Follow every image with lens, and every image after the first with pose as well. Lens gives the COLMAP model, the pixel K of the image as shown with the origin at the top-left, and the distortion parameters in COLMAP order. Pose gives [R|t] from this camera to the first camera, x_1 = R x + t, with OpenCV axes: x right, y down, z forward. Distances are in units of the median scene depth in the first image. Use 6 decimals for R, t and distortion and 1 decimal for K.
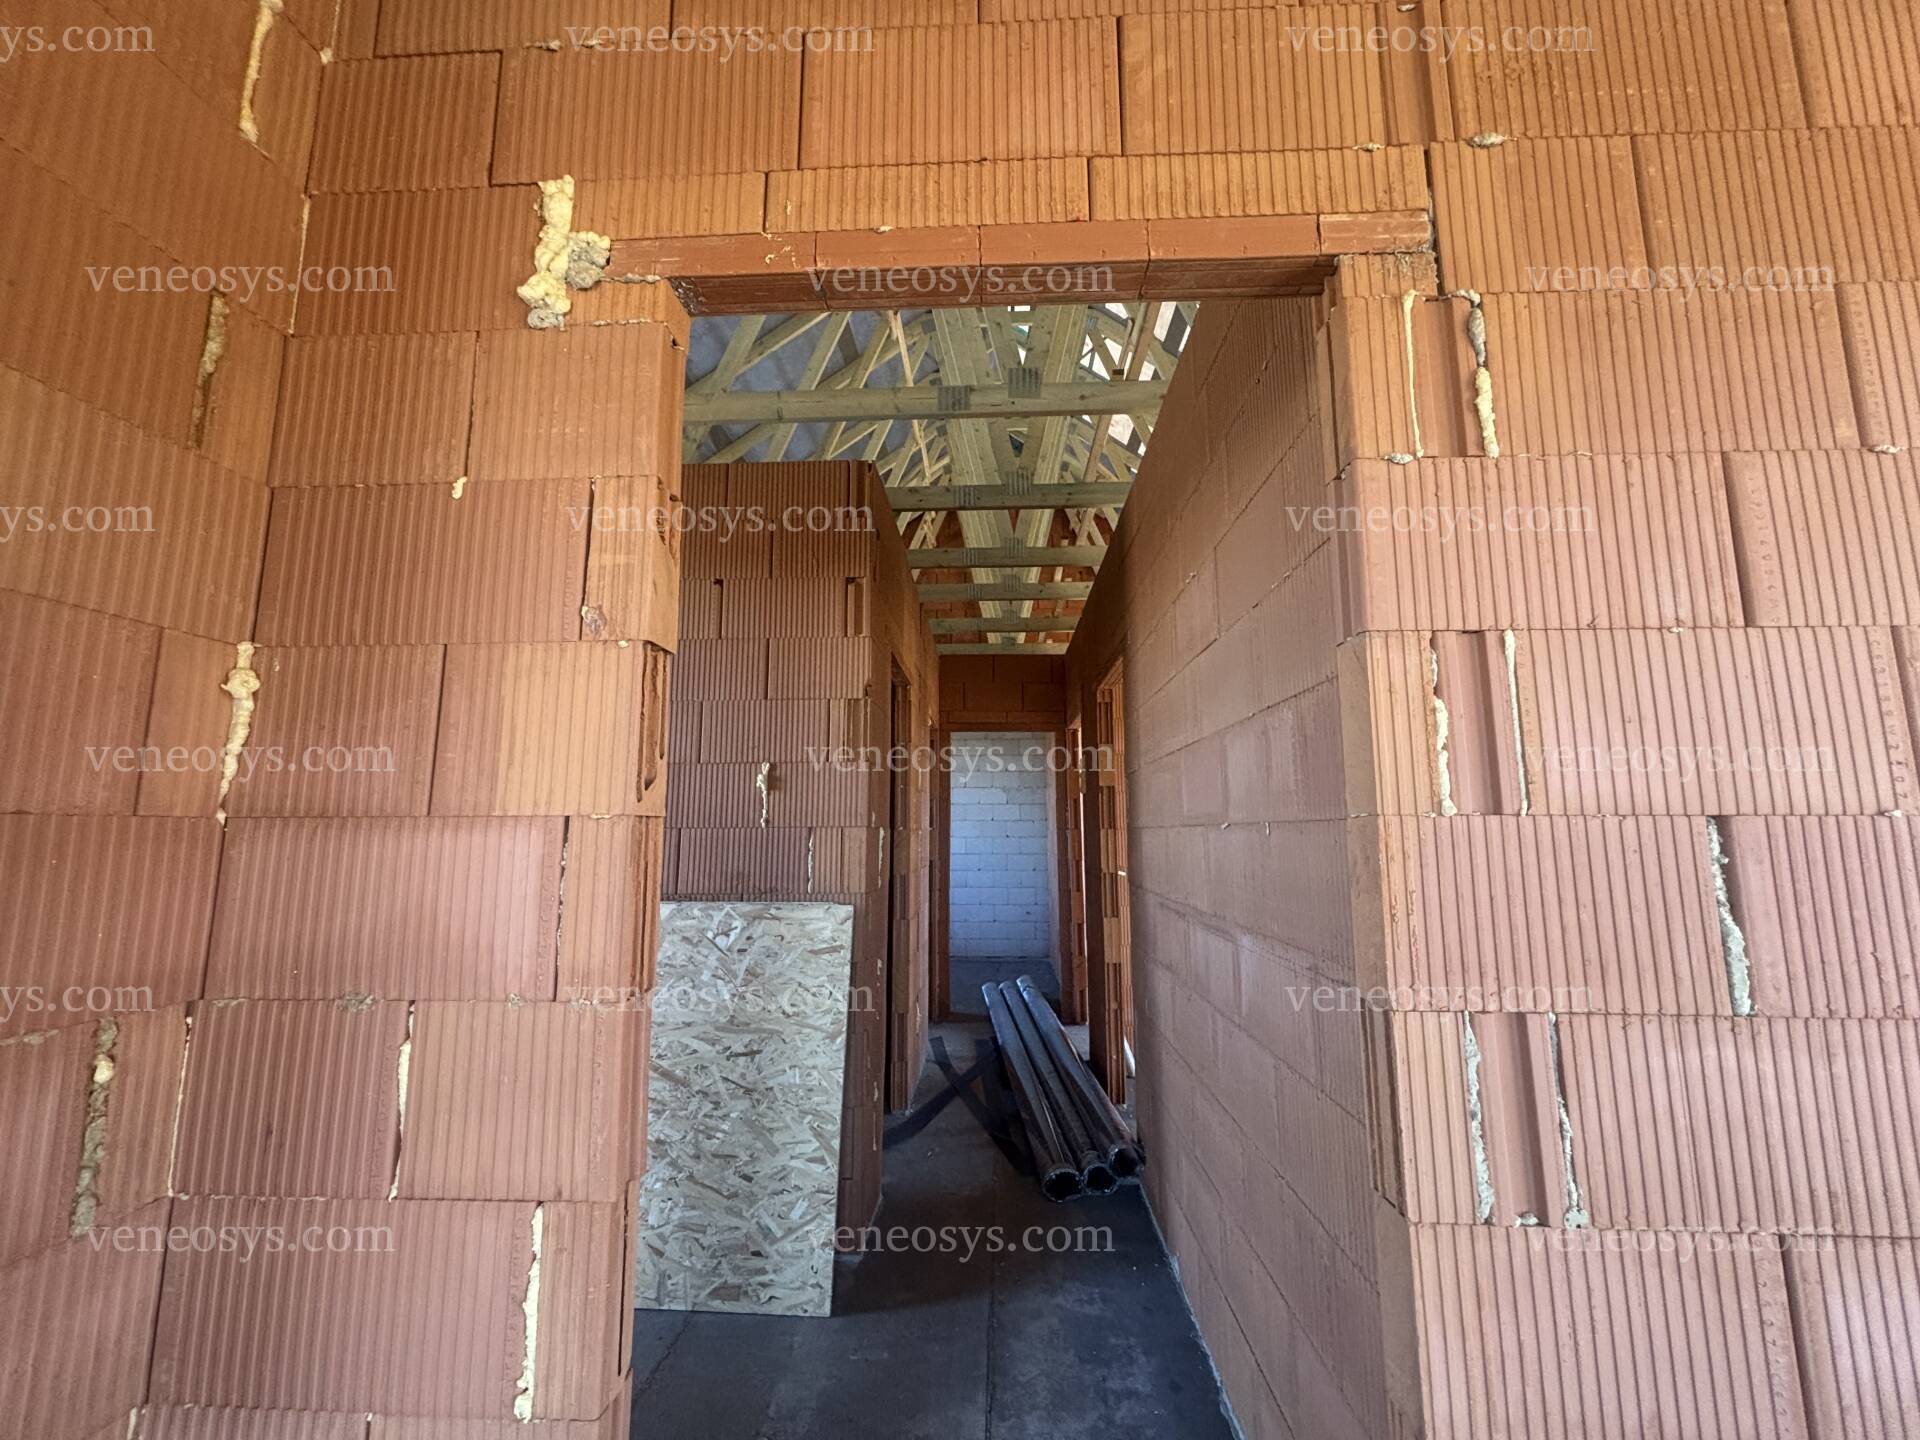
lens RADIAL K [[774.3, 0, 961.2], [0, 774.3, 712.5], [0, 0, 1]] dist [0.000750, -0.000069]
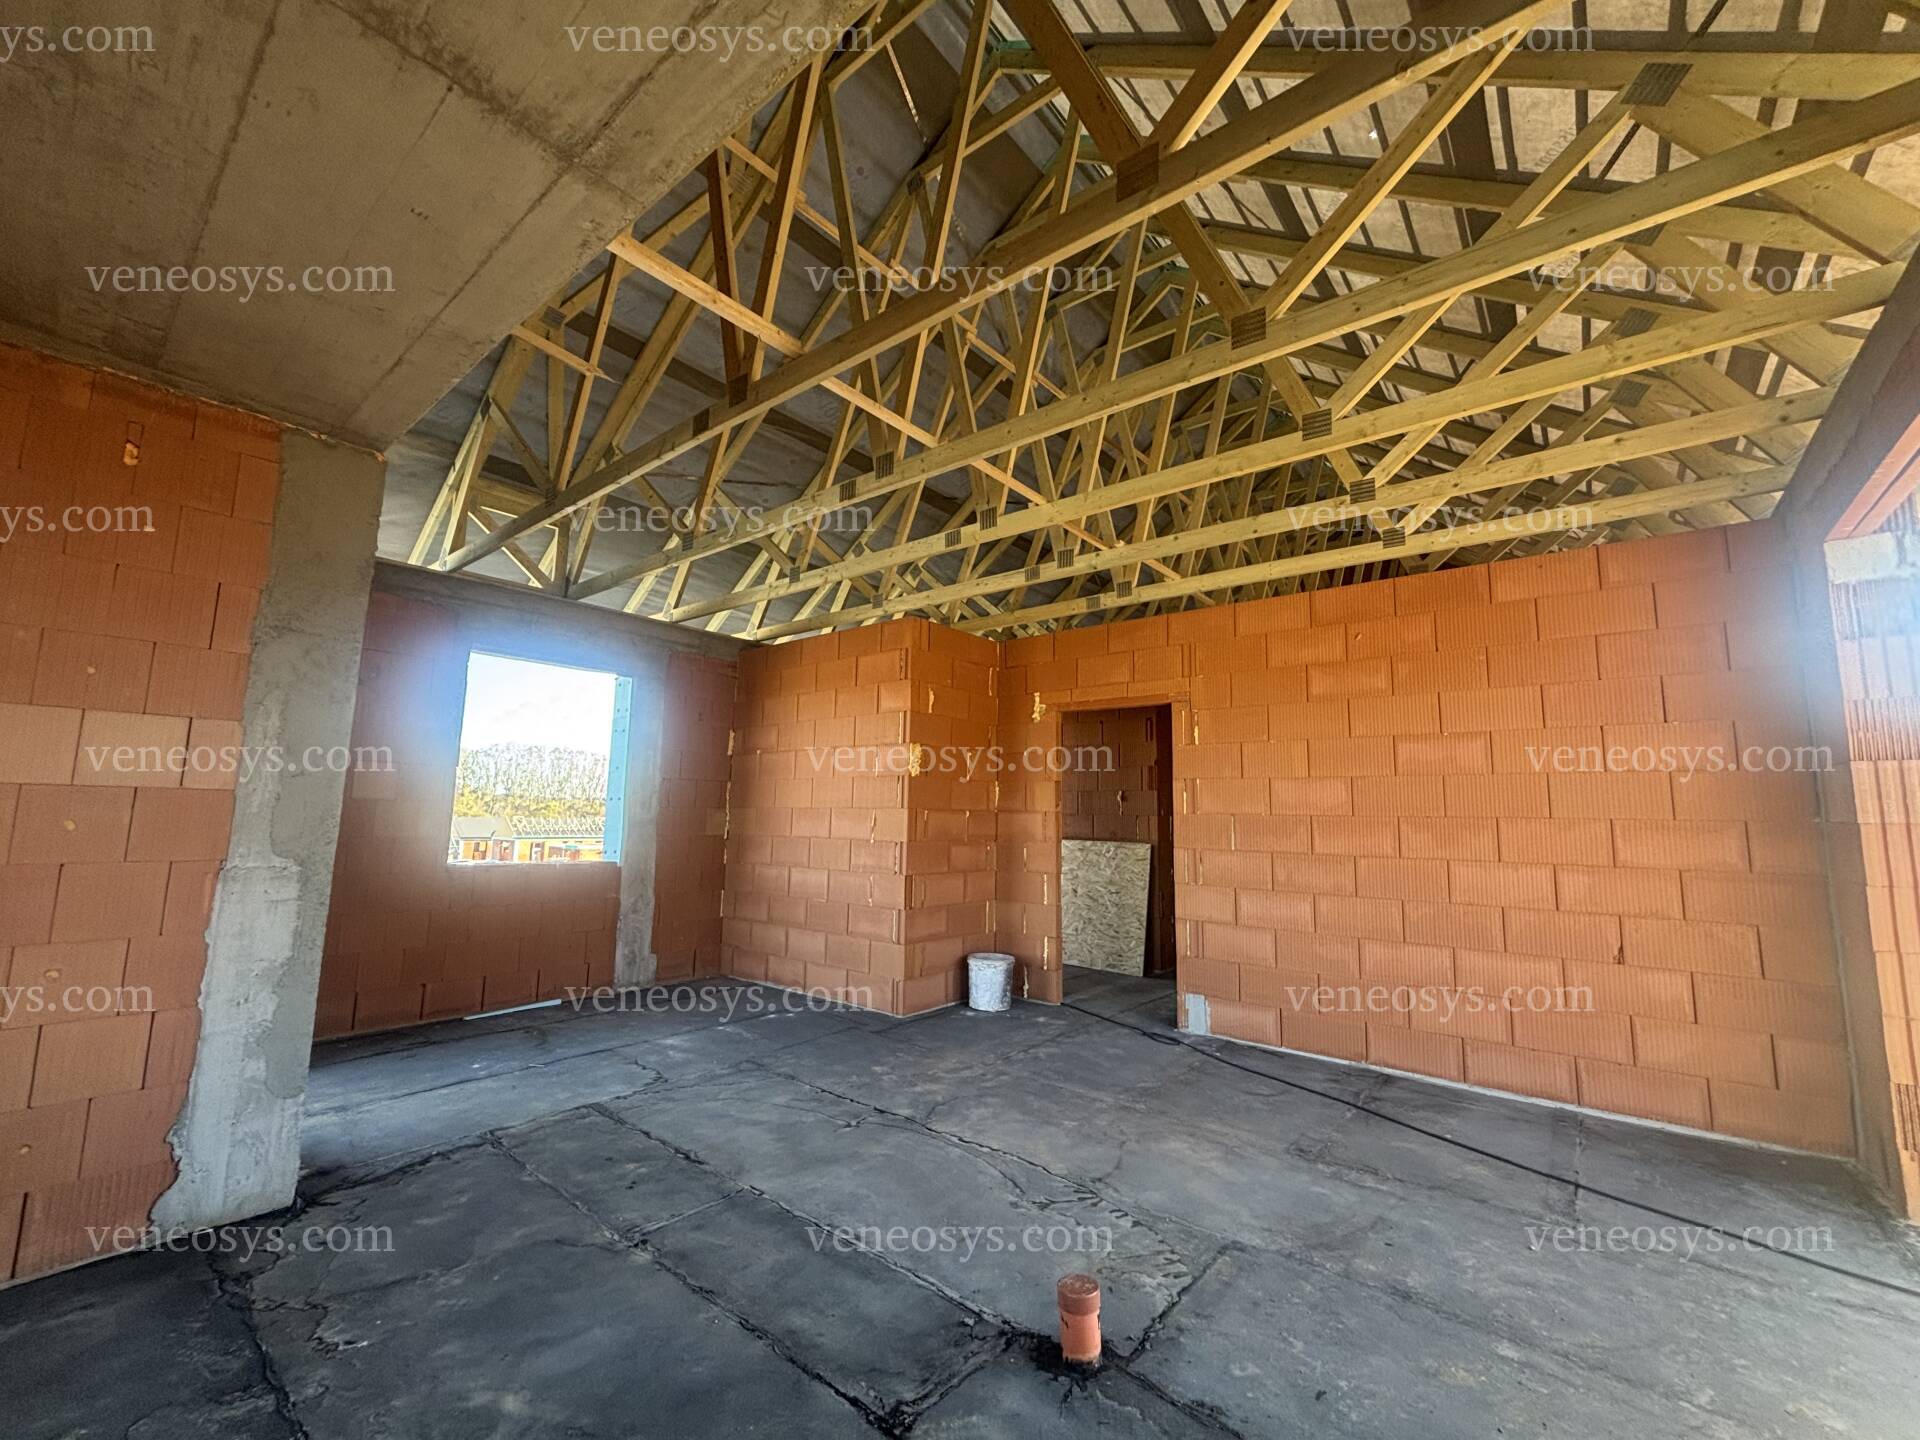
lens RADIAL K [[774.3, 0, 957.7], [0, 774.3, 714.3], [0, 0, 1]] dist [0.000750, -0.000069]
pose [[0.802137, -0.059615, -0.594157, 1.477196], [0.069358, 0.997571, -0.006456, -0.363522], [0.593099, -0.036031, 0.804323, -2.425518]]
